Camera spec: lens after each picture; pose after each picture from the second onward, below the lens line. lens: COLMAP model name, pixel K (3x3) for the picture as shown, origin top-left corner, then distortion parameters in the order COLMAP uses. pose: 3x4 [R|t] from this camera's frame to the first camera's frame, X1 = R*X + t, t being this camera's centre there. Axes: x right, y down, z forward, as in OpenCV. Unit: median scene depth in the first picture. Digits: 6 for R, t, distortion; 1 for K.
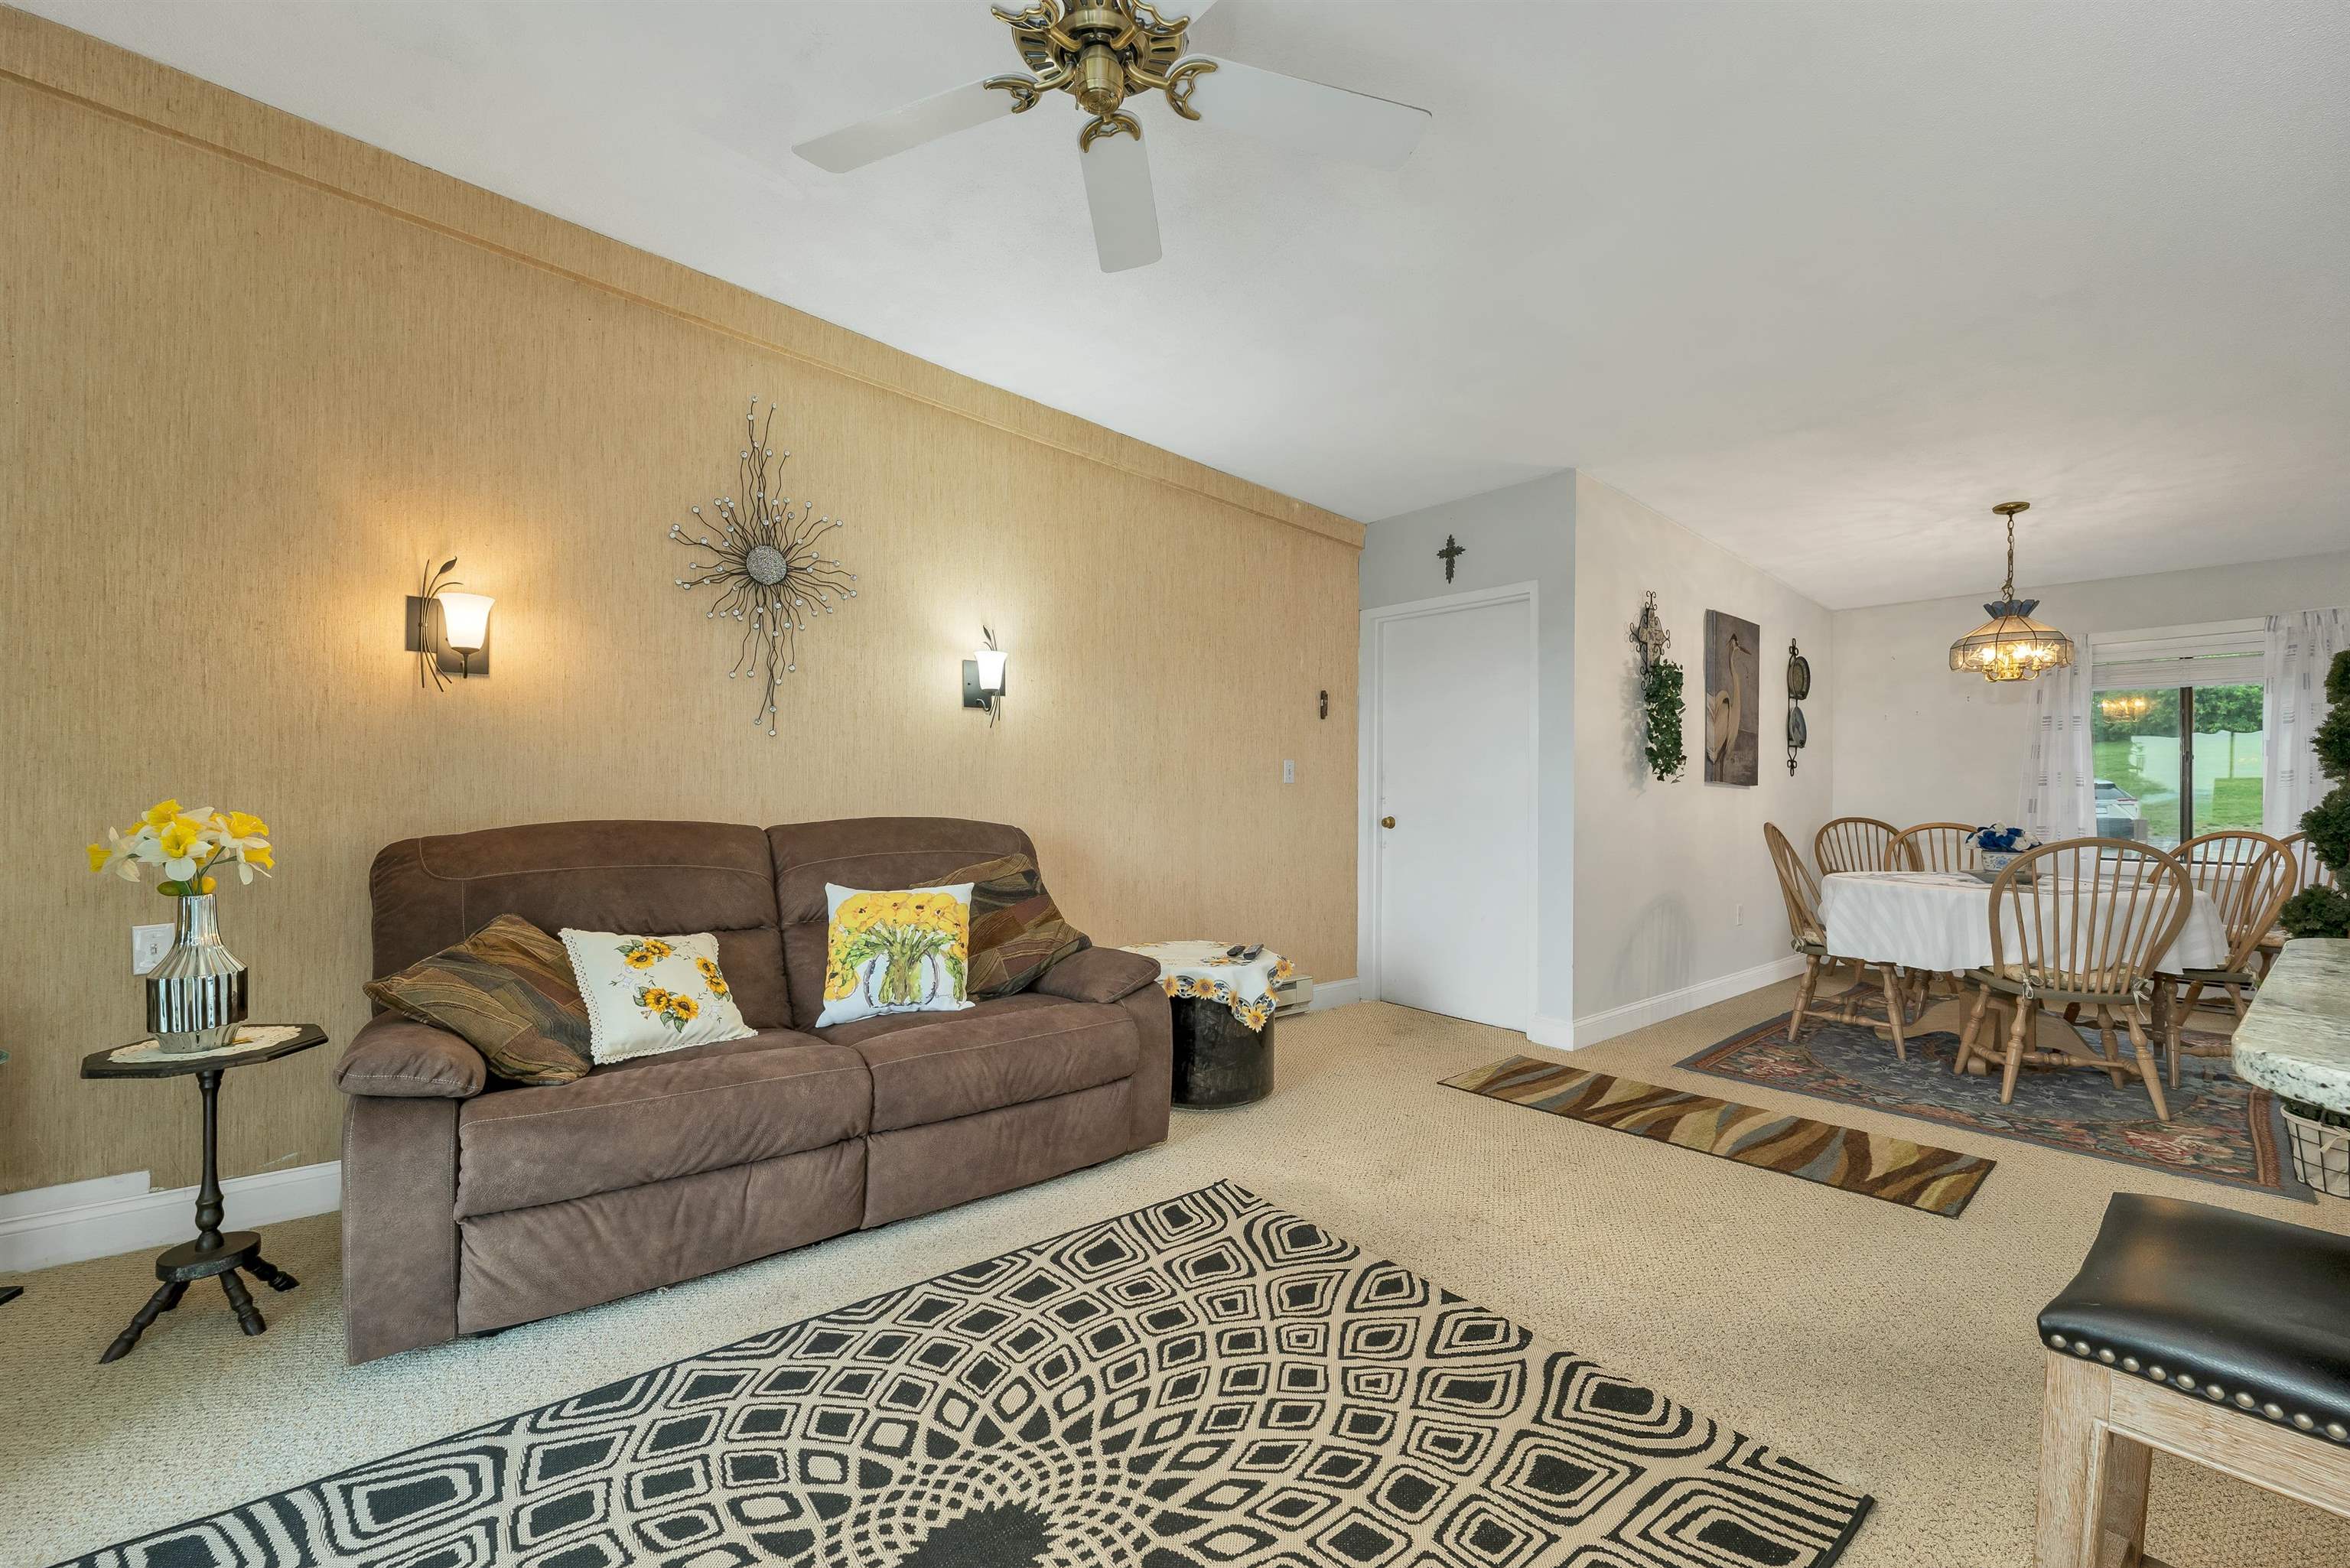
lens RADIAL K [[972.1, 0, 1177.5], [0, 972.1, 777.7], [0, 0, 1]] dist [0.007195, -0.001518]
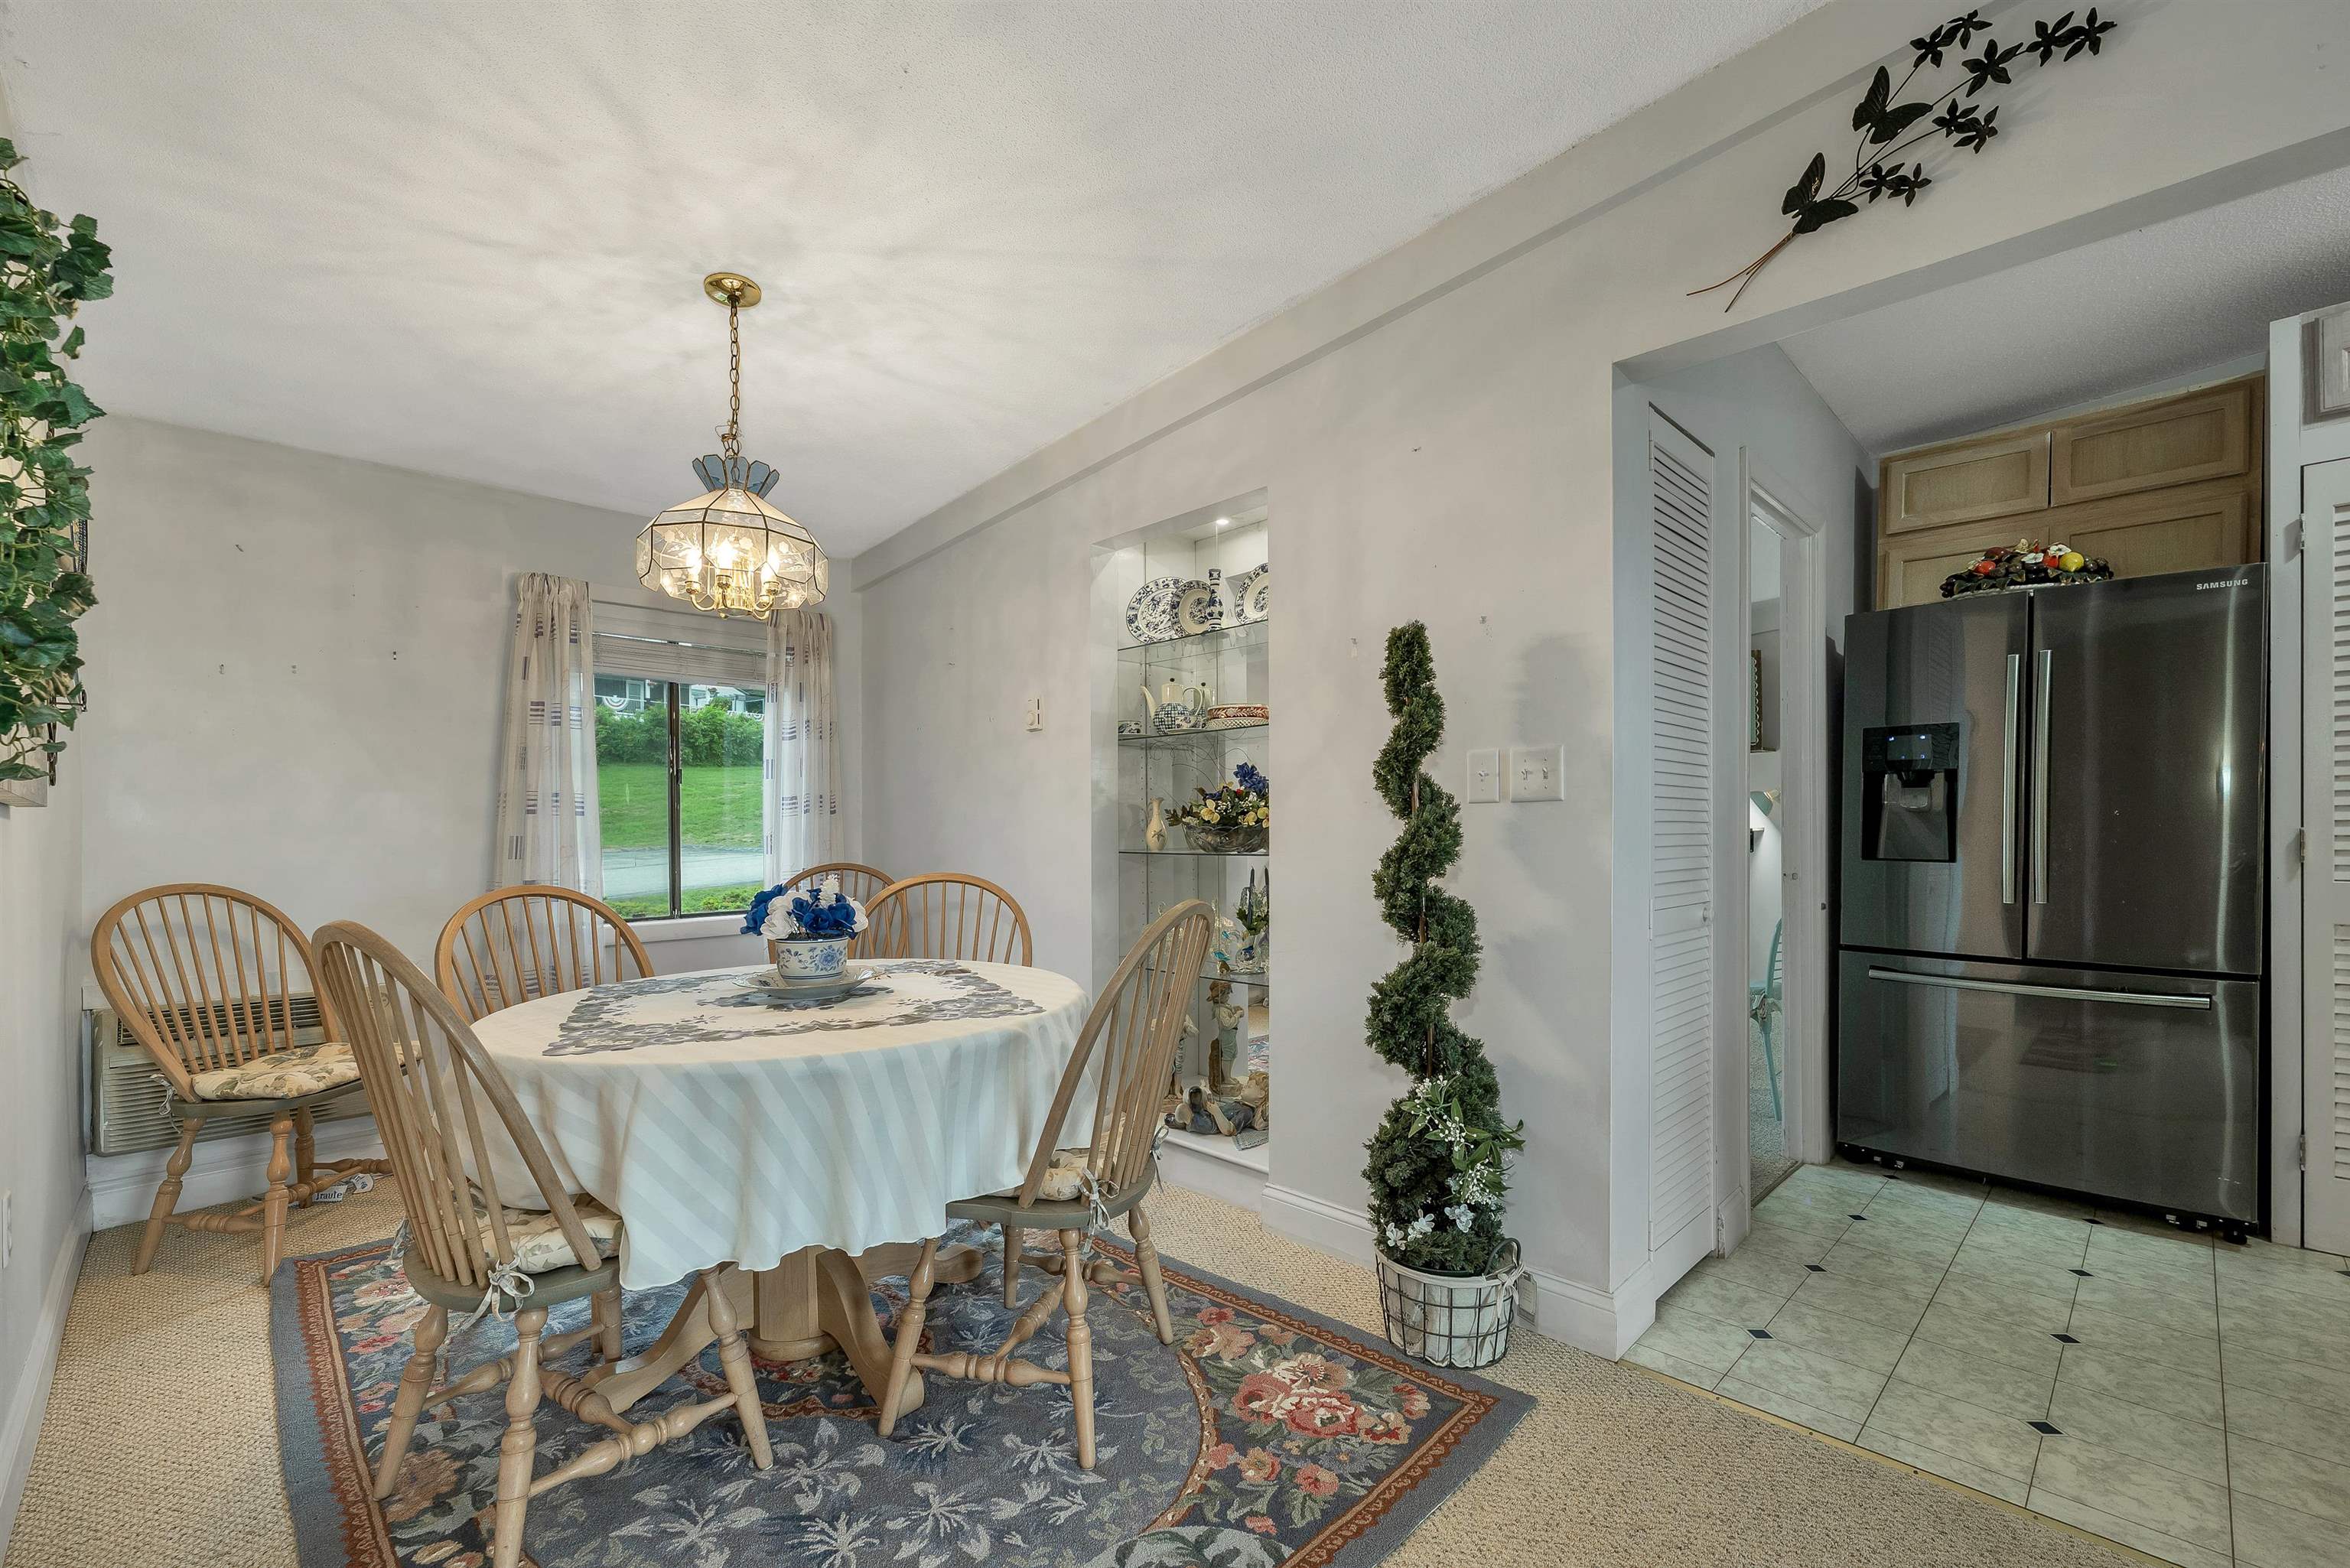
lens RADIAL K [[972.1, 0, 1144.5], [0, 972.1, 843.7], [0, 0, 1]] dist [0.007195, -0.001518]
pose [[-0.071194, -0.025961, 0.997125, 0.470134], [-0.005964, 0.999654, 0.025601, 0.019044], [-0.997445, -0.004124, -0.071324, 1.262232]]
